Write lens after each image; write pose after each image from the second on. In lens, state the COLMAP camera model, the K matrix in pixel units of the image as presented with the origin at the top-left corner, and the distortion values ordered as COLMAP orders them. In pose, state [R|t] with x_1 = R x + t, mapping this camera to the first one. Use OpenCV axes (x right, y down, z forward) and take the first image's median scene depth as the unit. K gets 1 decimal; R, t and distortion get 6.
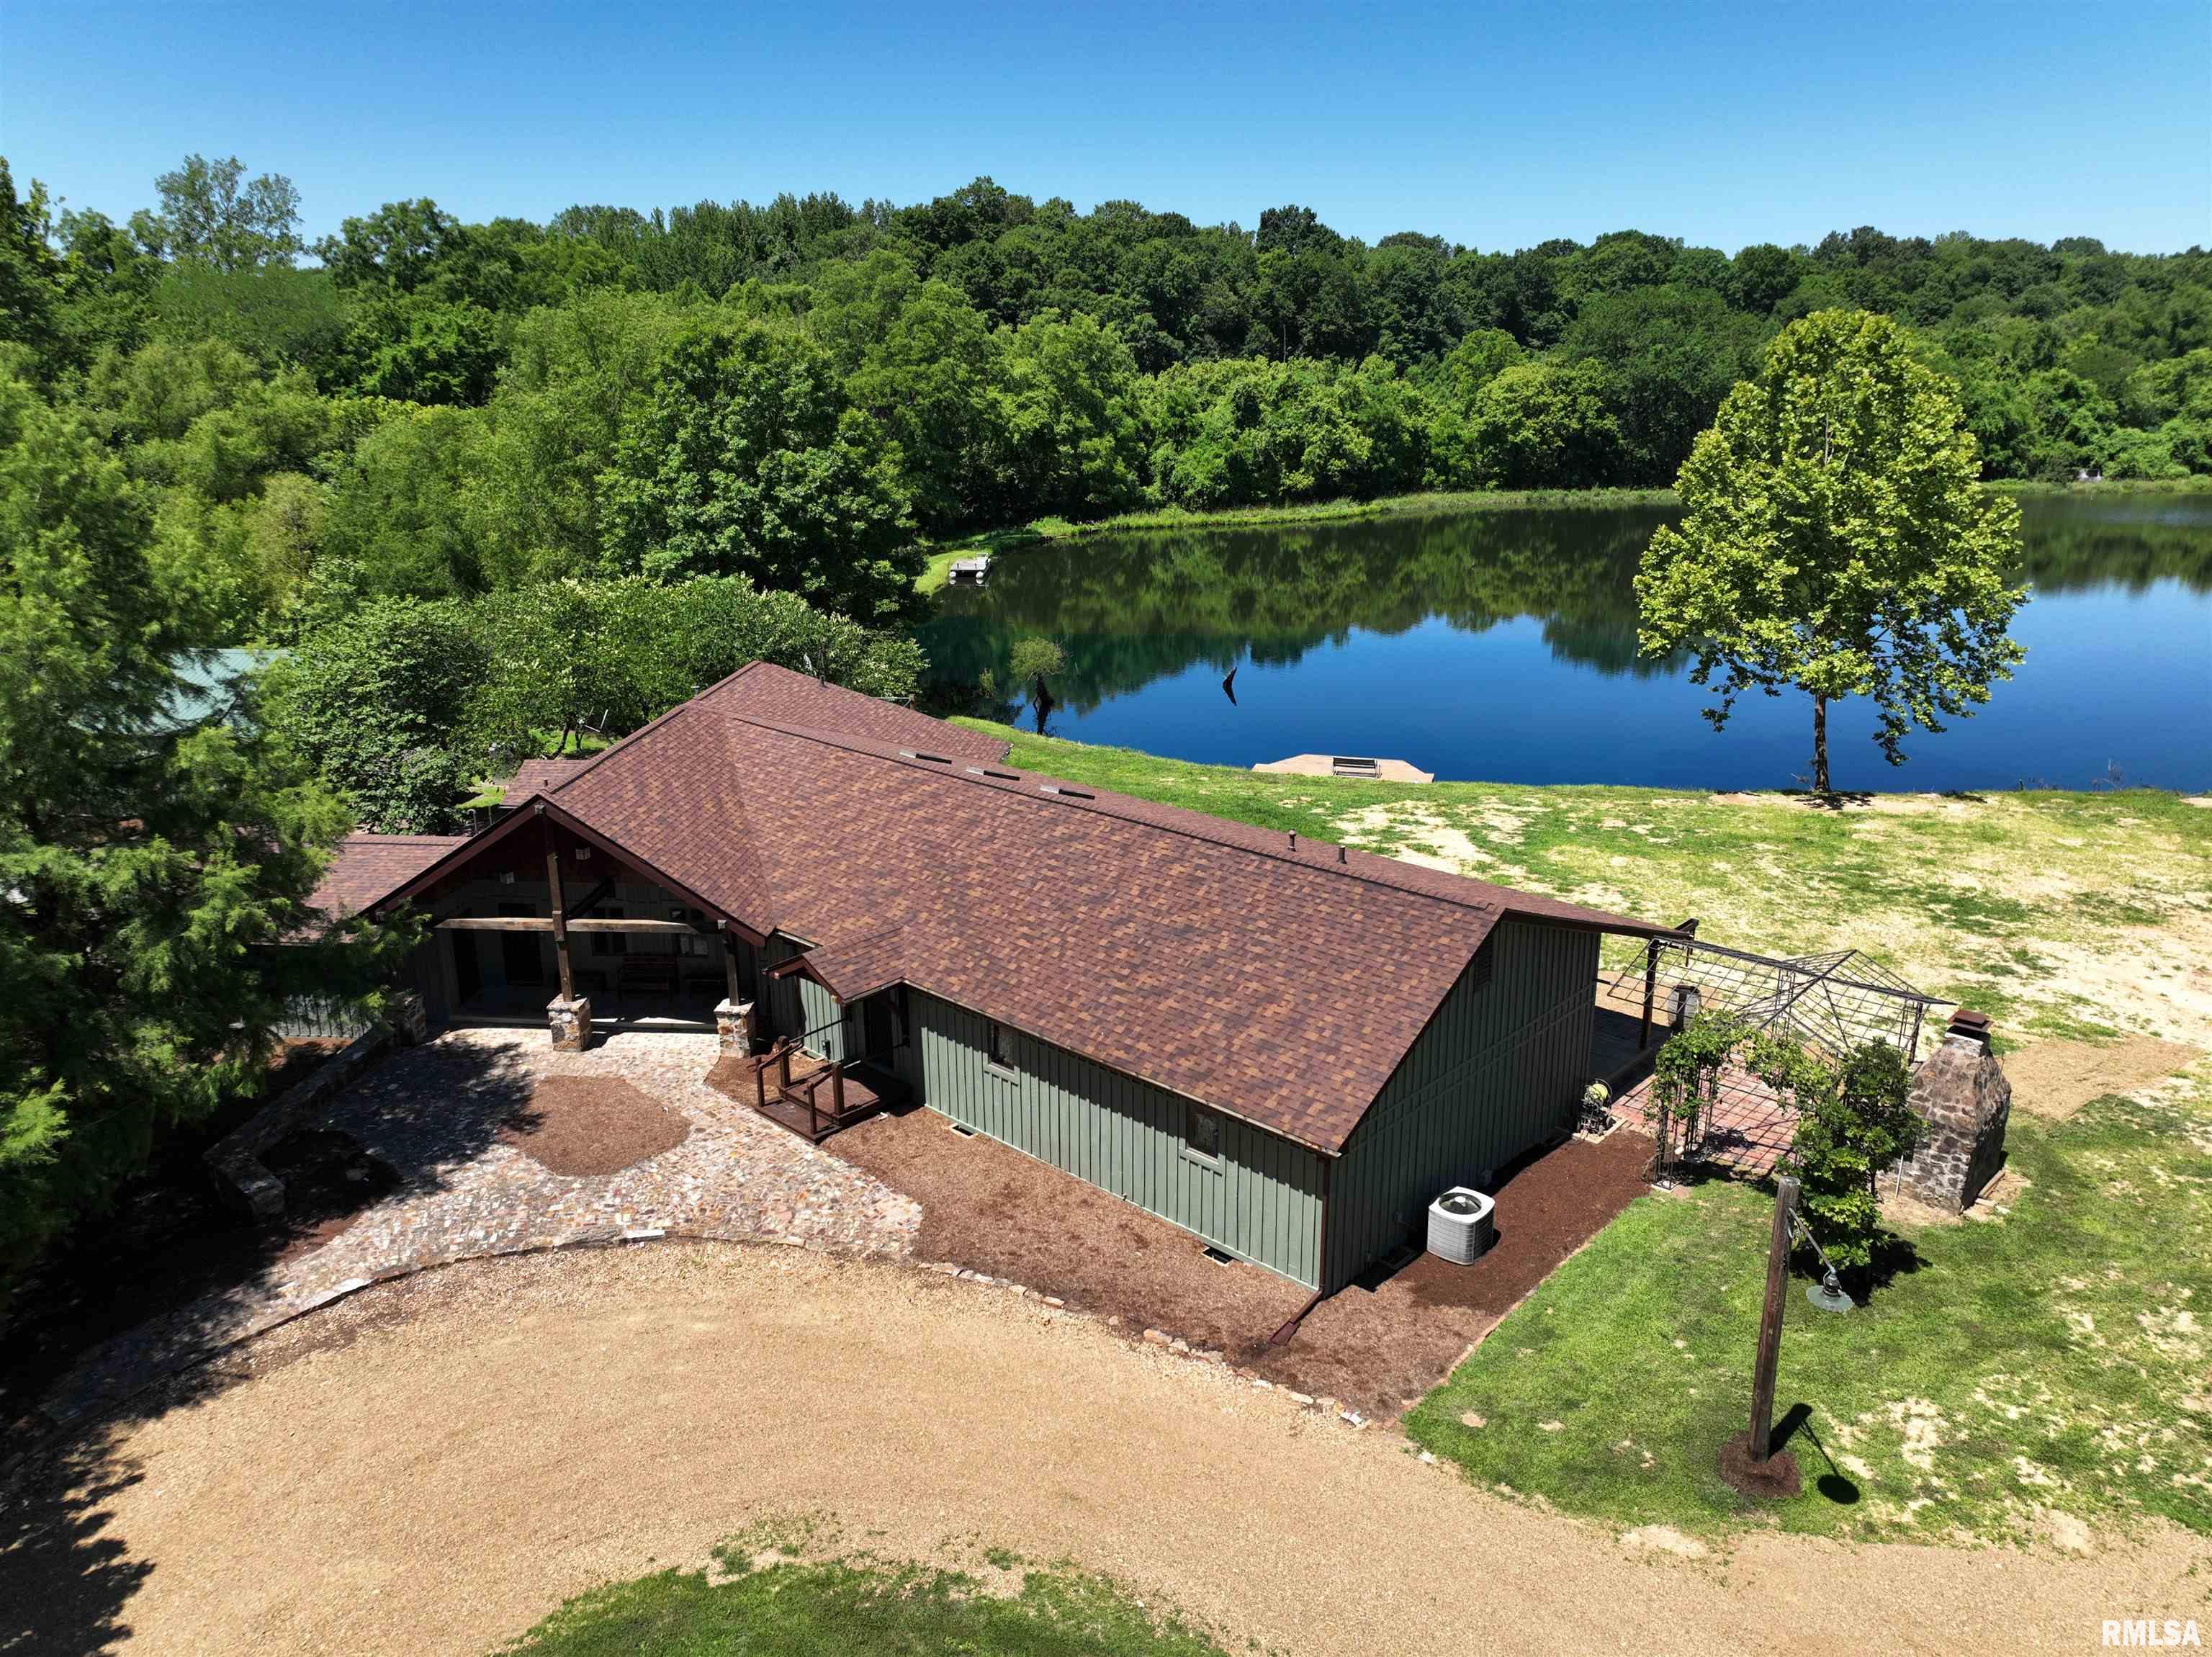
lens RADIAL K [[1556.8, 0, 1097.5], [0, 1556.8, 758.9], [0, 0, 1]] dist [-0.006703, -0.002435]
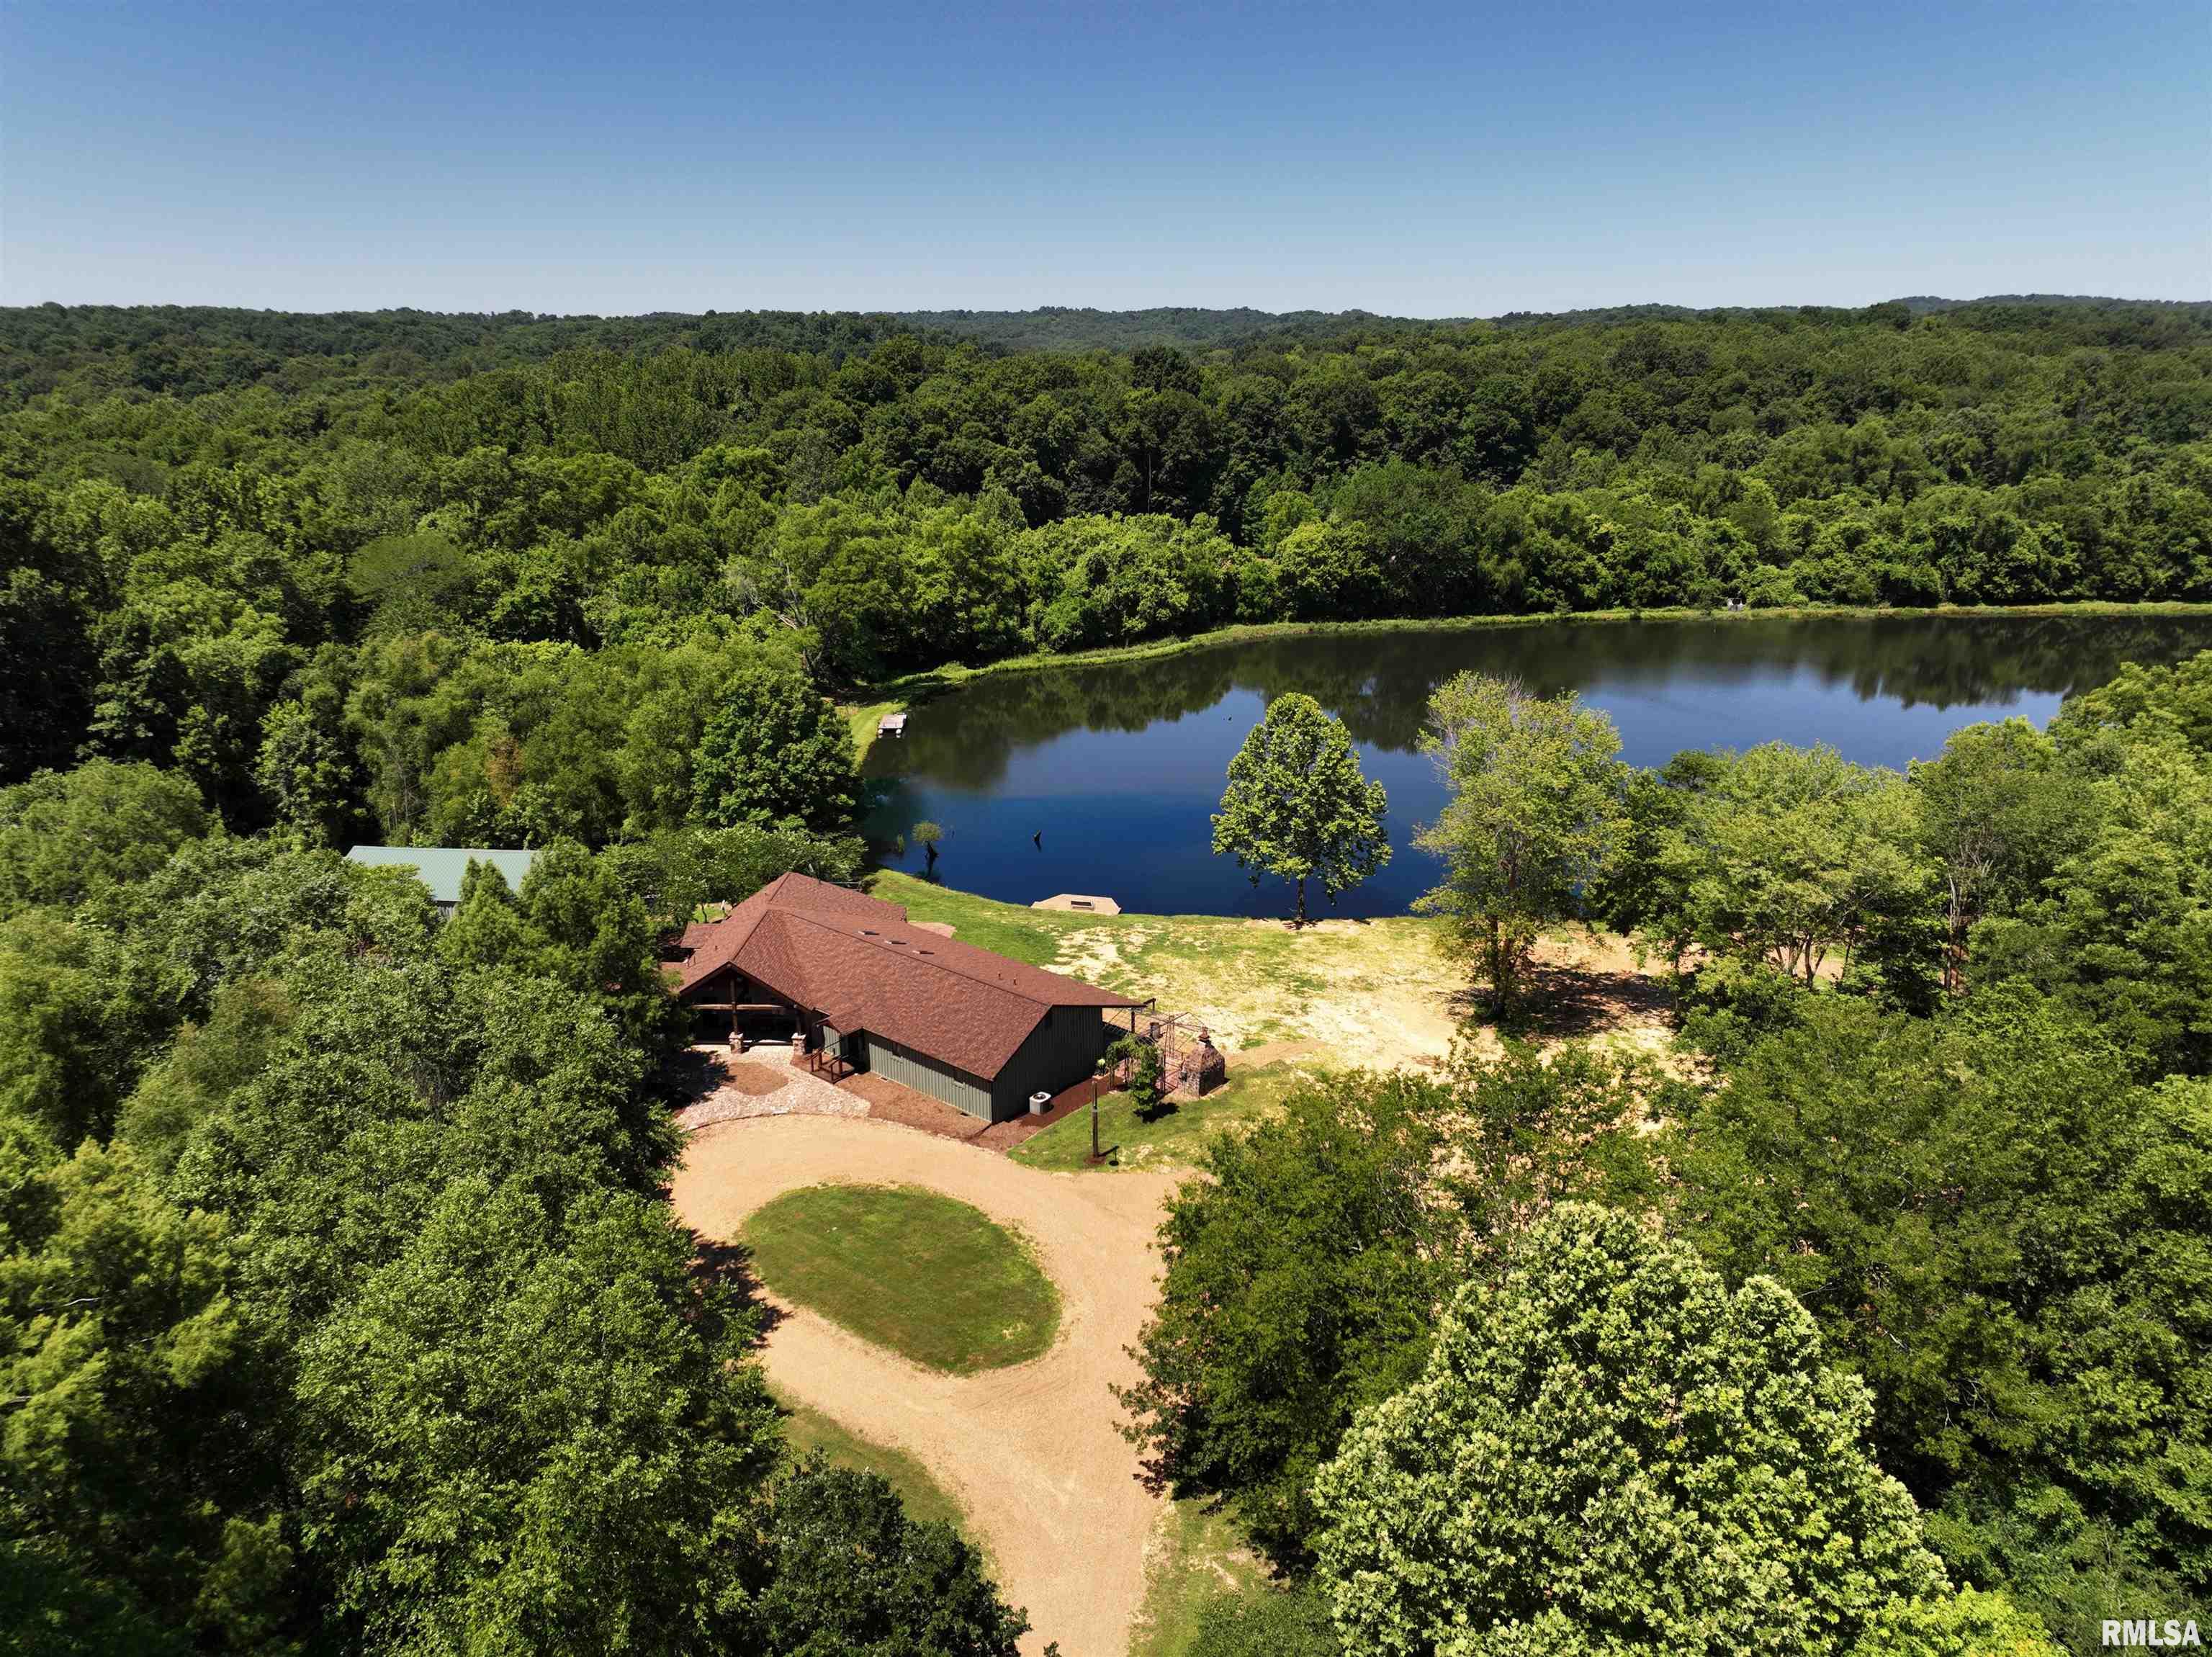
lens RADIAL K [[1549.7, 0, 1106.0], [0, 1549.7, 828.5], [0, 0, 1]] dist [-0.025541, 0.038594]
pose [[0.998848, -0.010100, 0.046913, 0.041925], [0.007600, 0.998557, 0.053155, -0.080576], [-0.047382, -0.052737, 0.997484, -0.400539]]
